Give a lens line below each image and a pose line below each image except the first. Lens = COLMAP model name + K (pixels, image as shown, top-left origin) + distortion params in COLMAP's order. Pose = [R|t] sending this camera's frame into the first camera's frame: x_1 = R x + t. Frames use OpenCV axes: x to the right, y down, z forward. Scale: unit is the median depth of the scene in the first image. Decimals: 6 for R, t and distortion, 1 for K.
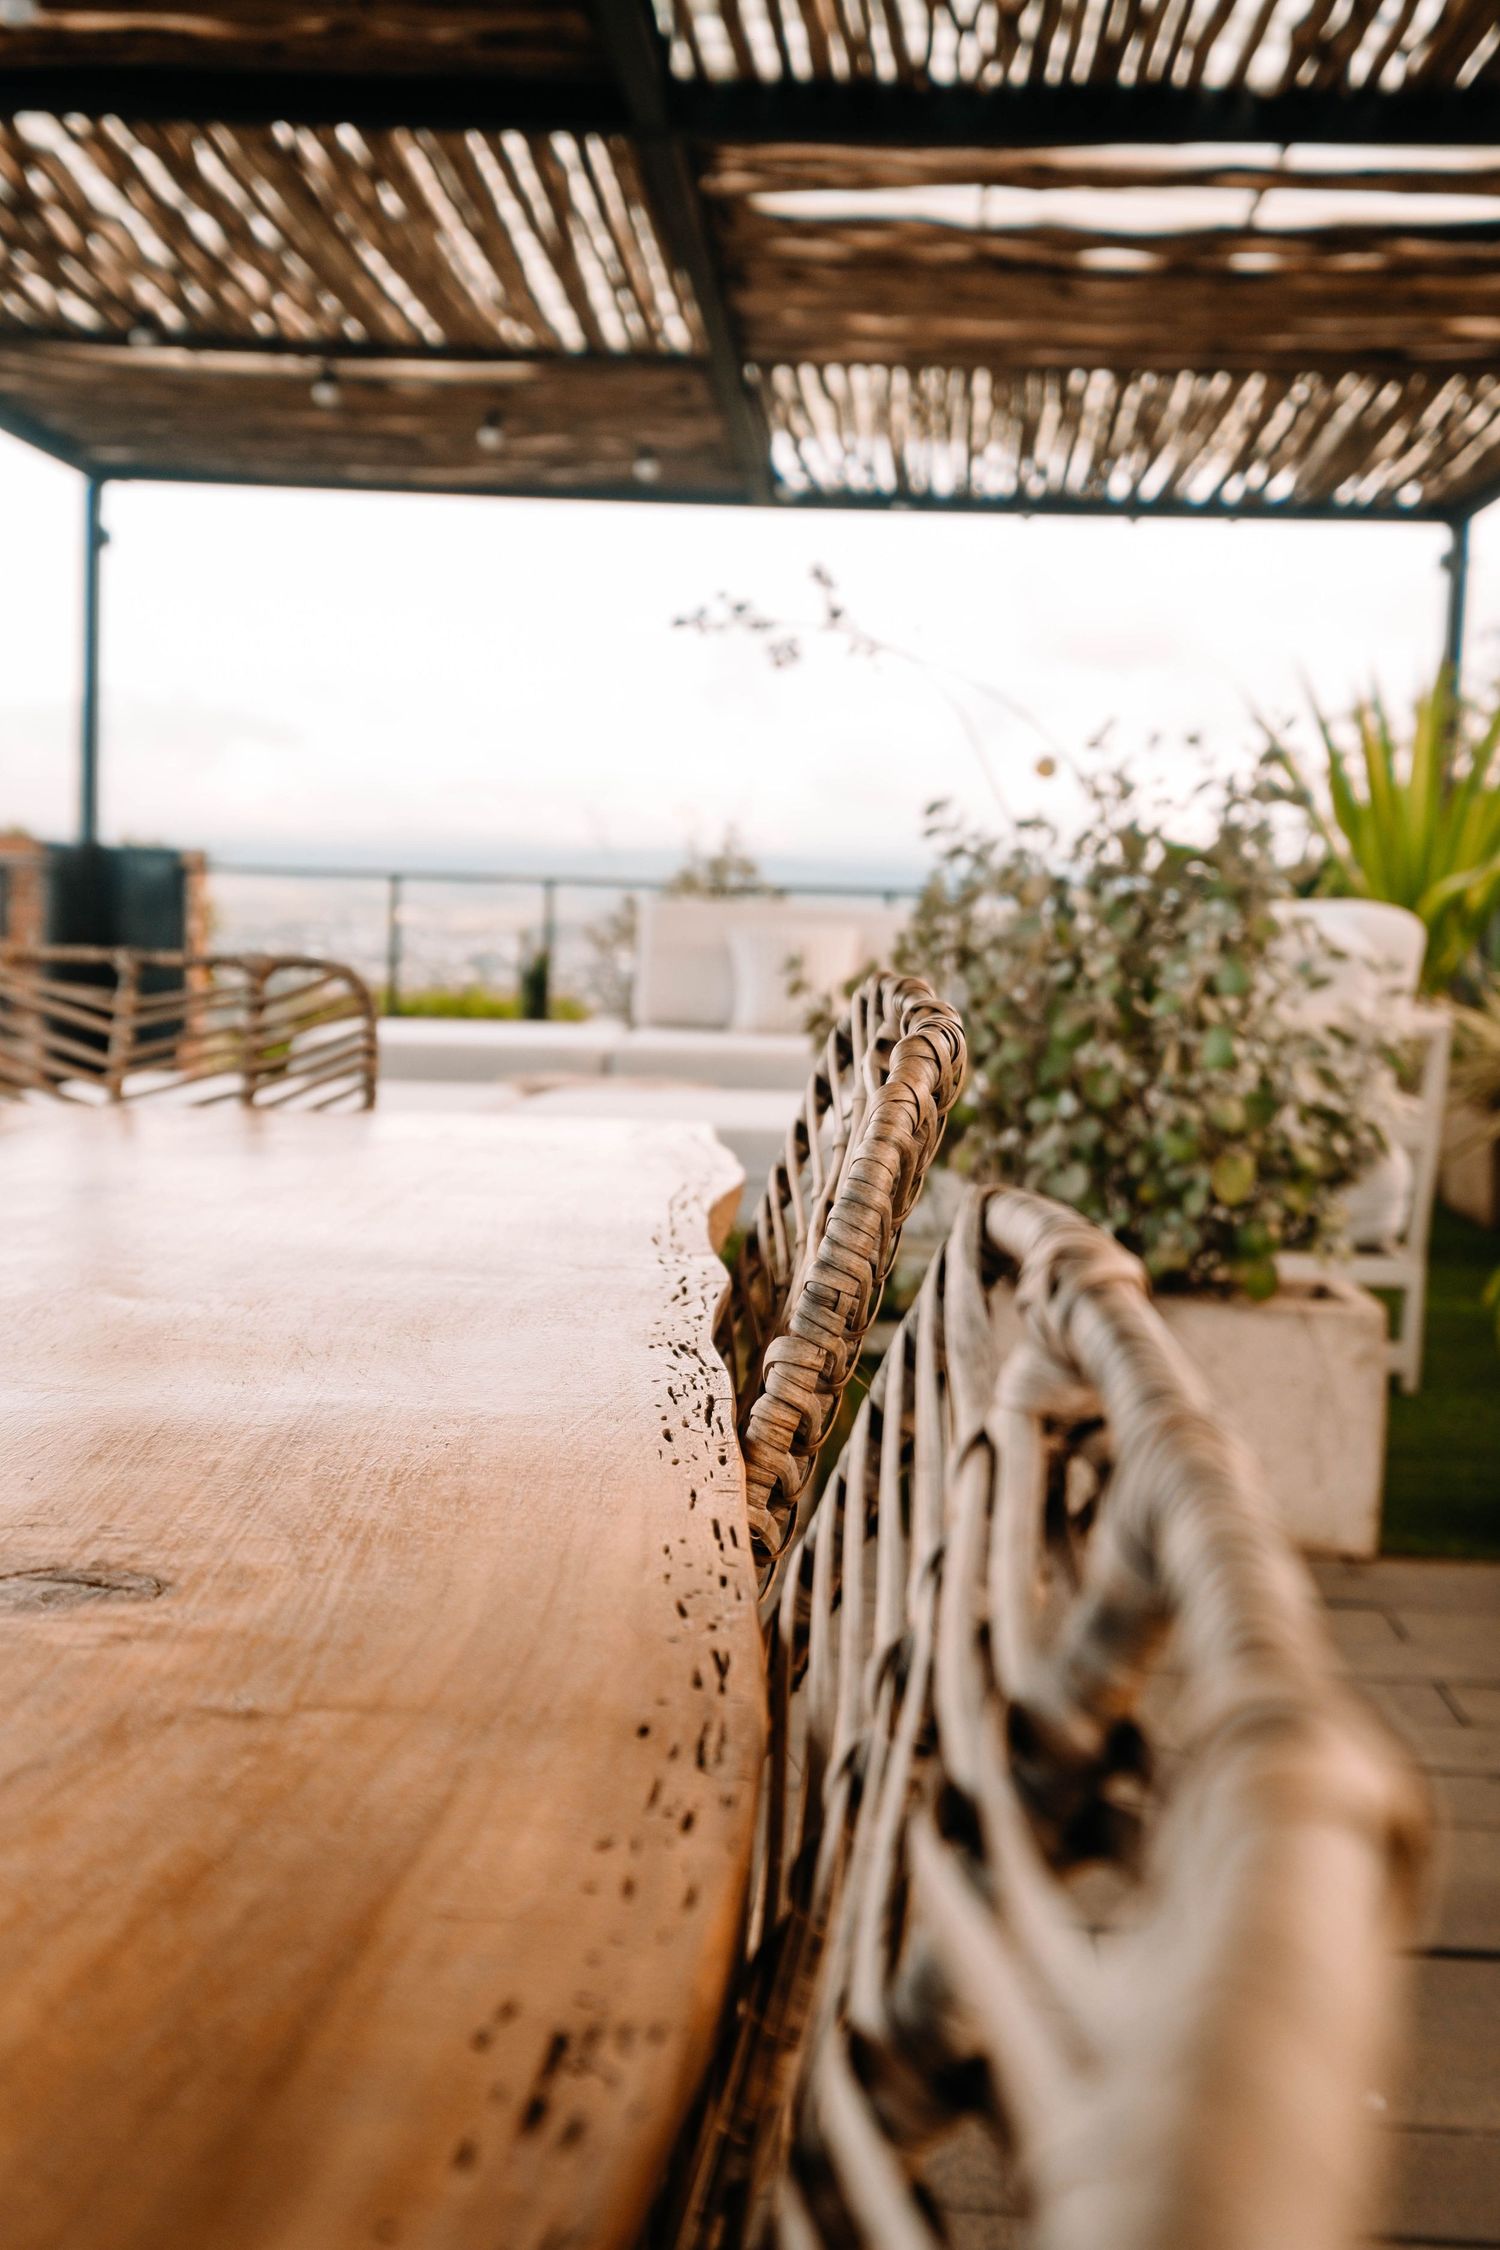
lens RADIAL K [[2230.6, 0, 710.2], [0, 2230.6, 1185.4], [0, 0, 1]] dist [0.020415, 0.025809]
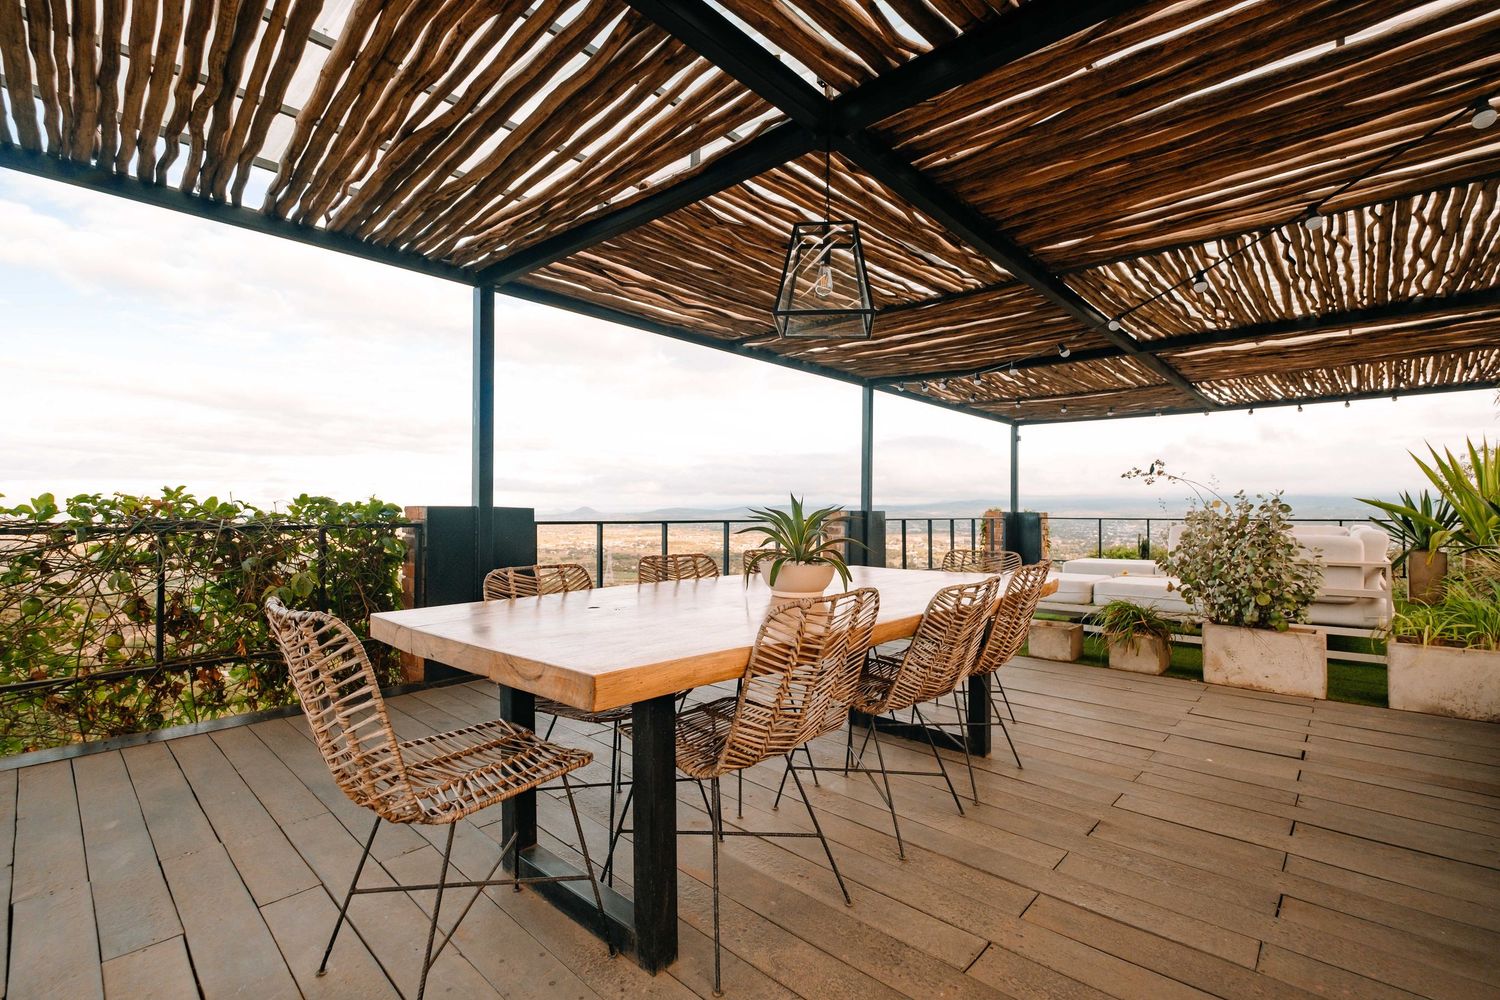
lens RADIAL K [[654.7, 0, 753.5], [0, 654.7, 528.7], [0, 0, 1]] dist [0.000698, -0.005806]
pose [[0.783401, -0.019482, -0.621211, 0.111722], [-0.050867, 0.994146, -0.095326, 0.013242], [0.619432, 0.106278, 0.777824, -0.257515]]
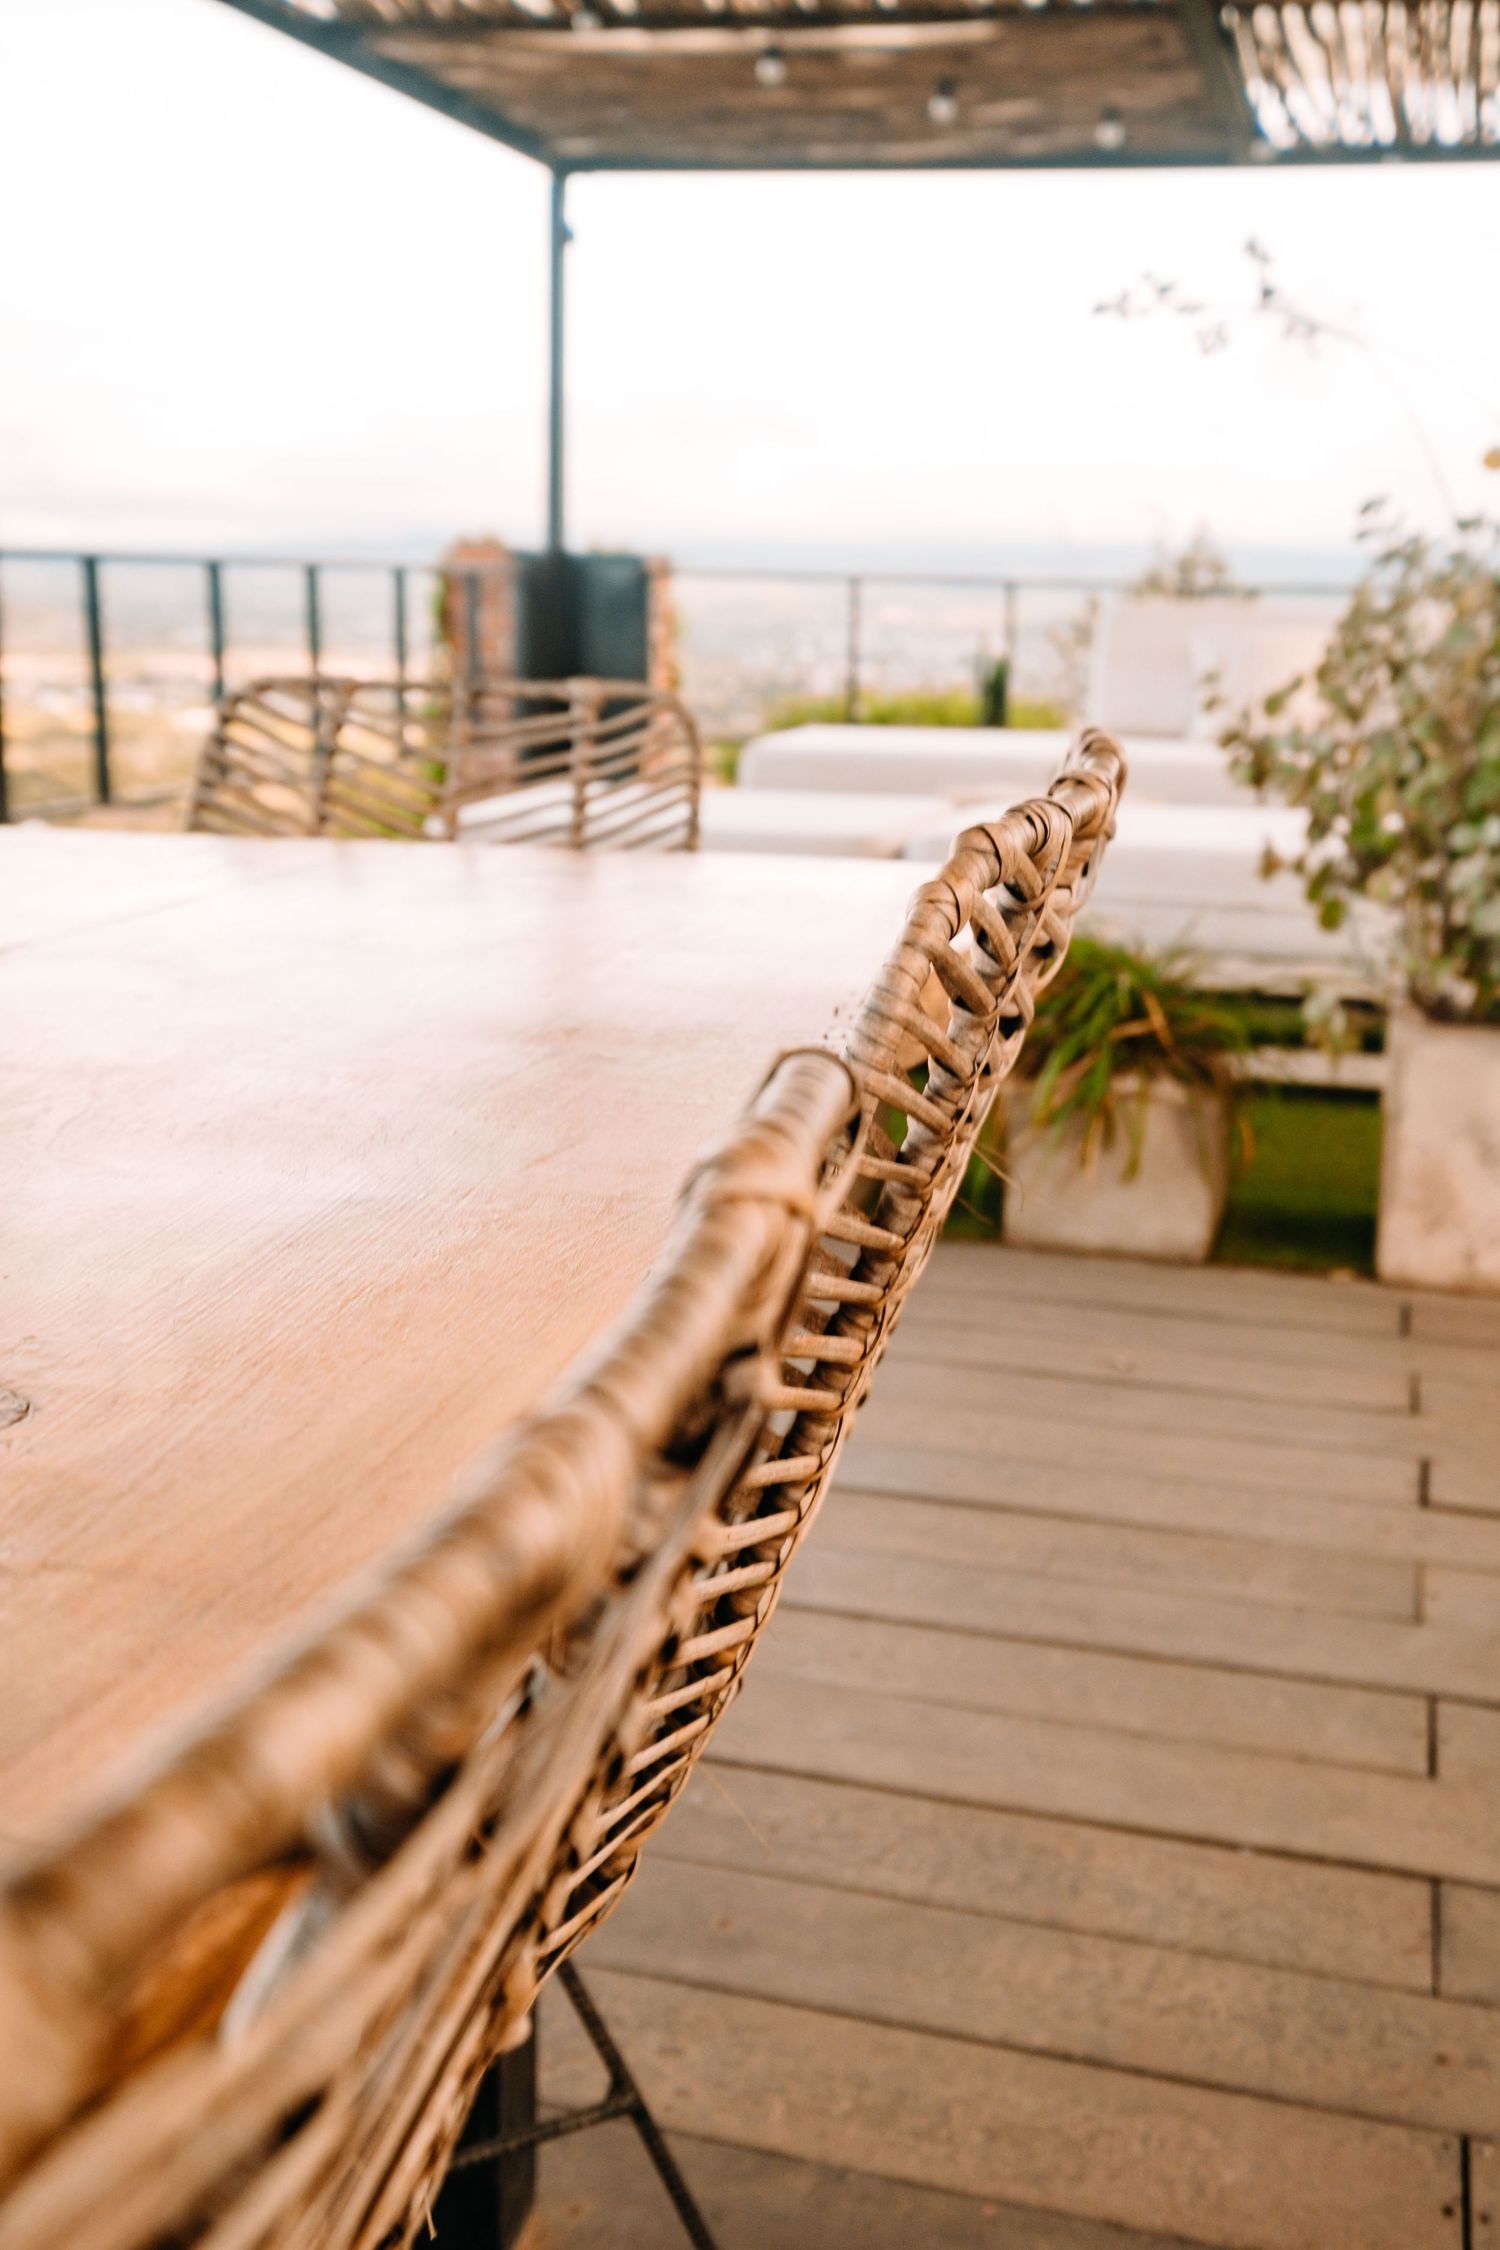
lens RADIAL K [[2217.3, 0, 753.7], [0, 2217.3, 1163.1], [0, 0, 1]] dist [0.028495, -0.020196]
pose [[0.980774, 0.037337, -0.191544, 0.018725], [-0.013800, 0.992339, 0.122771, -0.004151], [0.194660, -0.117767, 0.973775, 0.008008]]
